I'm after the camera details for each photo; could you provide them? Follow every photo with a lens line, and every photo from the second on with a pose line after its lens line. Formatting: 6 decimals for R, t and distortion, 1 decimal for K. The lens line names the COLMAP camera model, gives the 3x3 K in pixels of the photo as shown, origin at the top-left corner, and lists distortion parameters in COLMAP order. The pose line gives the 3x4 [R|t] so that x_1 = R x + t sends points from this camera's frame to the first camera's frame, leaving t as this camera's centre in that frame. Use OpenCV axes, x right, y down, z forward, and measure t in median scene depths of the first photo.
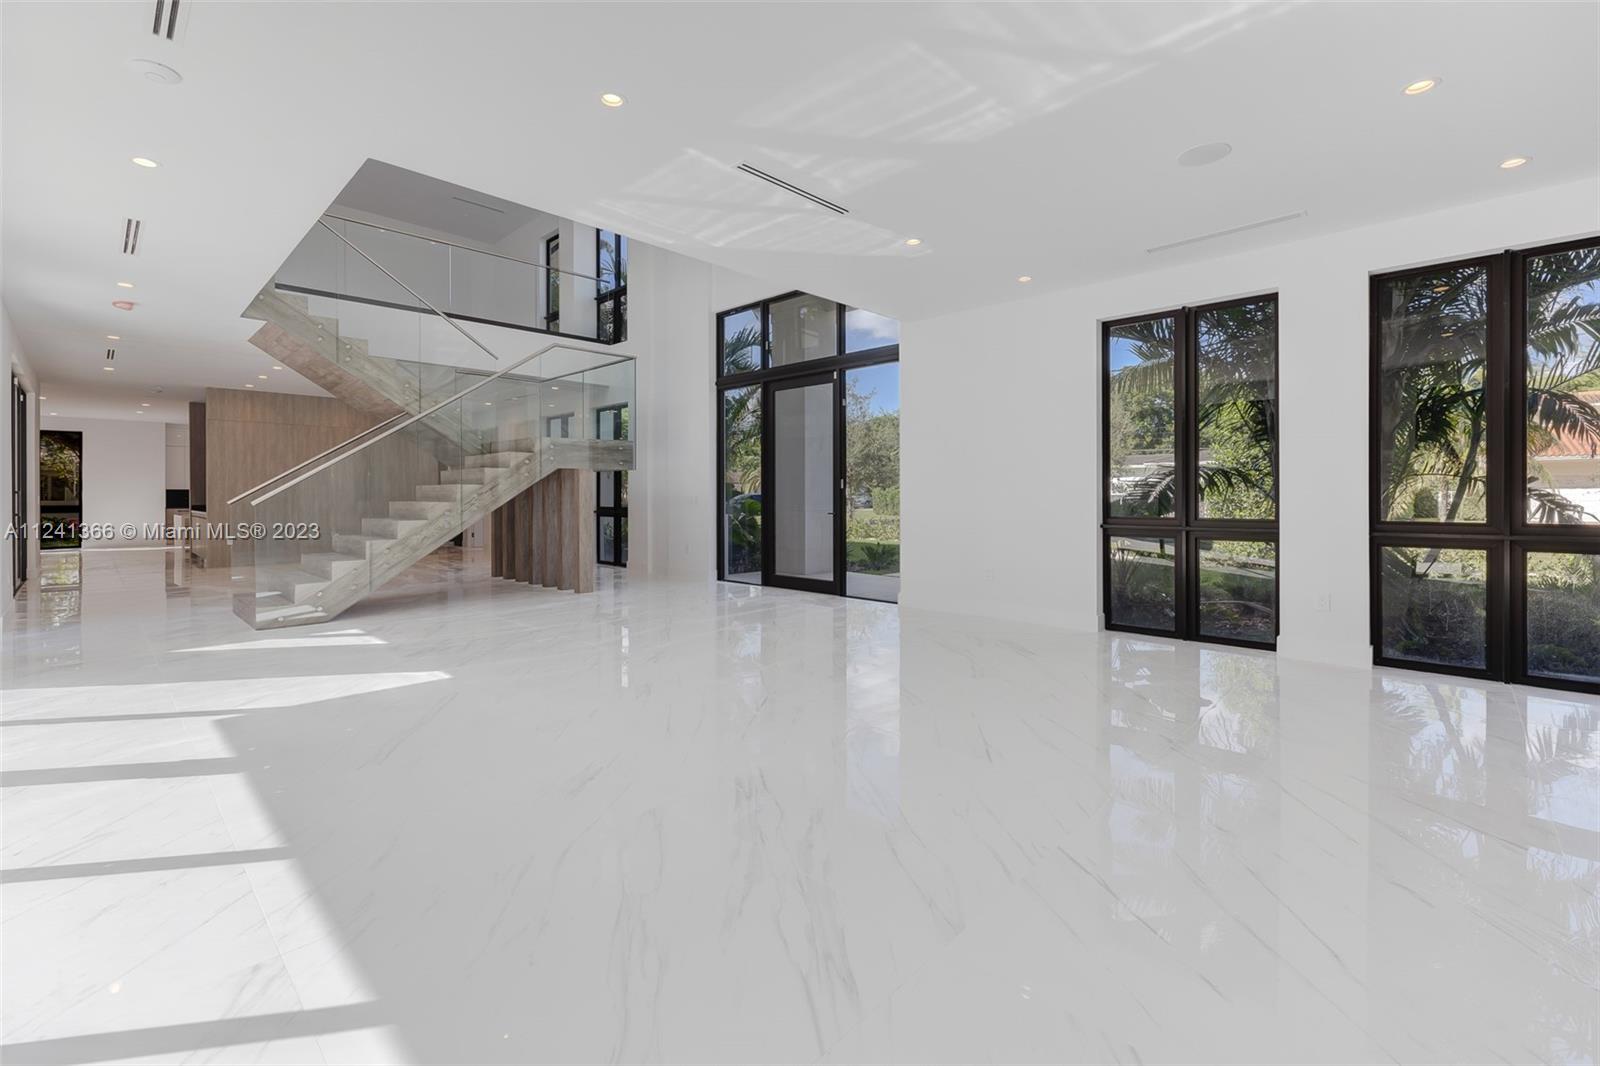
lens RADIAL K [[683.5, 0, 801.5], [0, 683.5, 495.0], [0, 0, 1]] dist [0.000031, -0.001097]
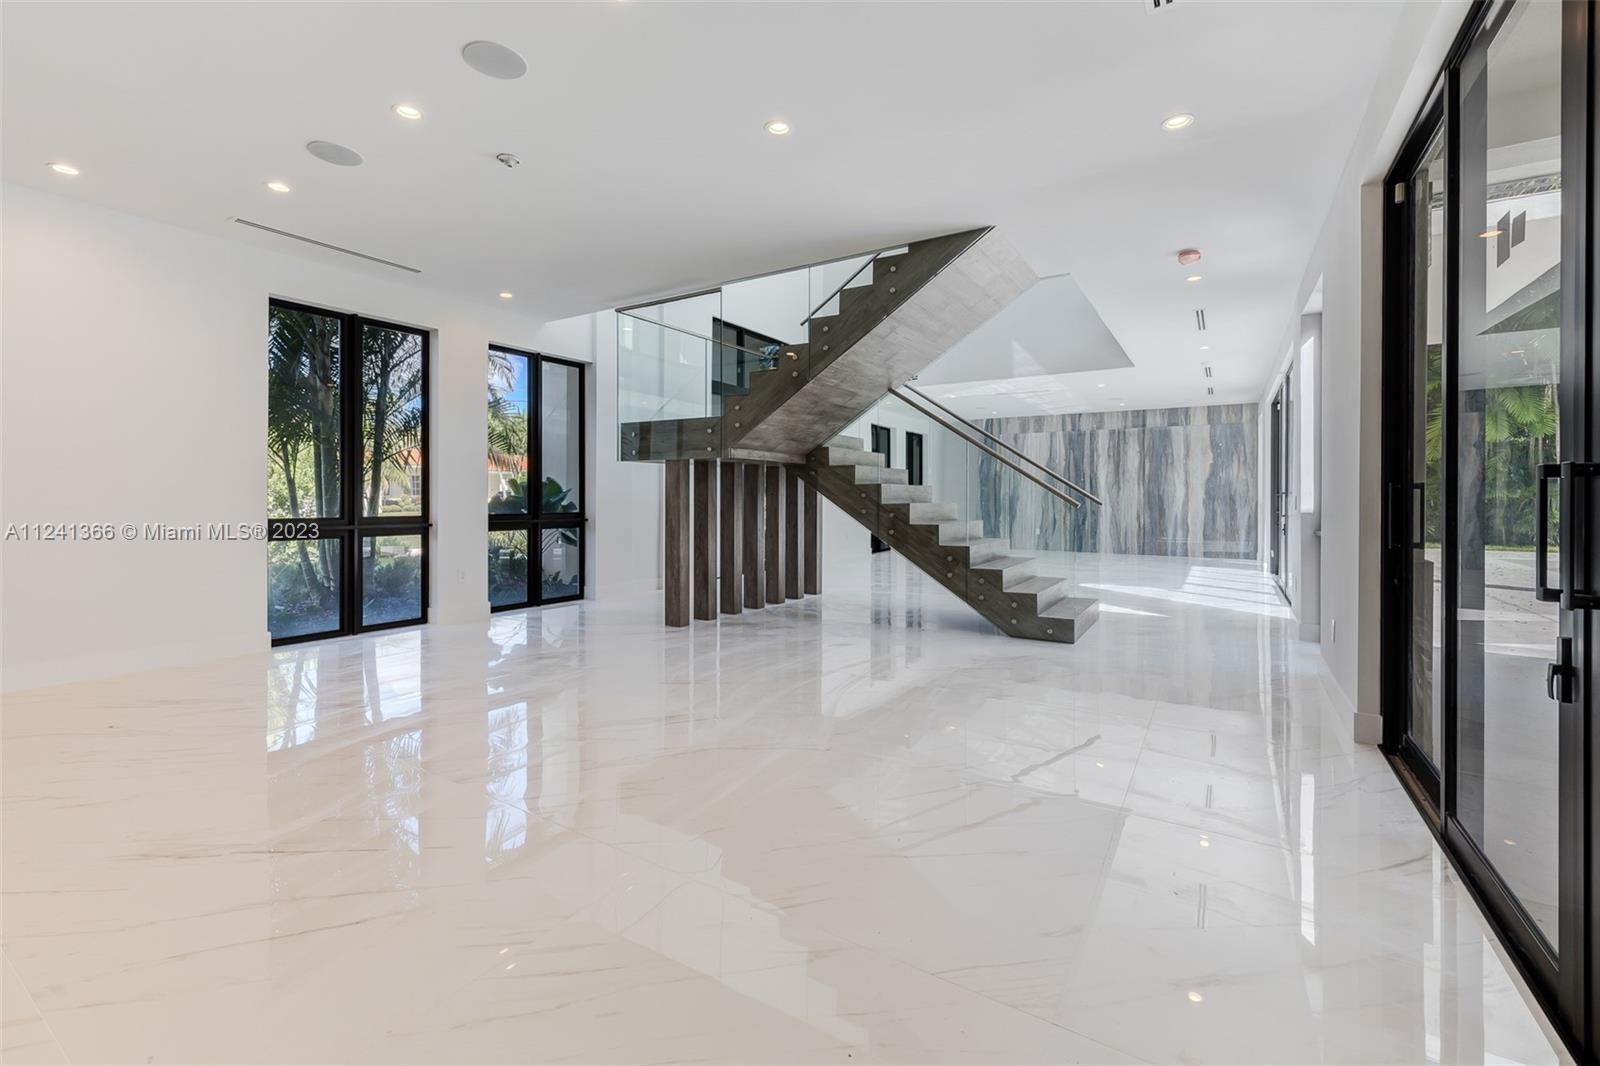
lens RADIAL K [[667.2, 0, 789.3], [0, 667.2, 502.9], [0, 0, 1]] dist [0.000342, -0.000392]
pose [[-0.190023, -0.007446, 0.981751, -0.438753], [-0.002818, 0.999971, 0.007039, 0.001753], [-0.981776, -0.001429, -0.190039, 0.422023]]
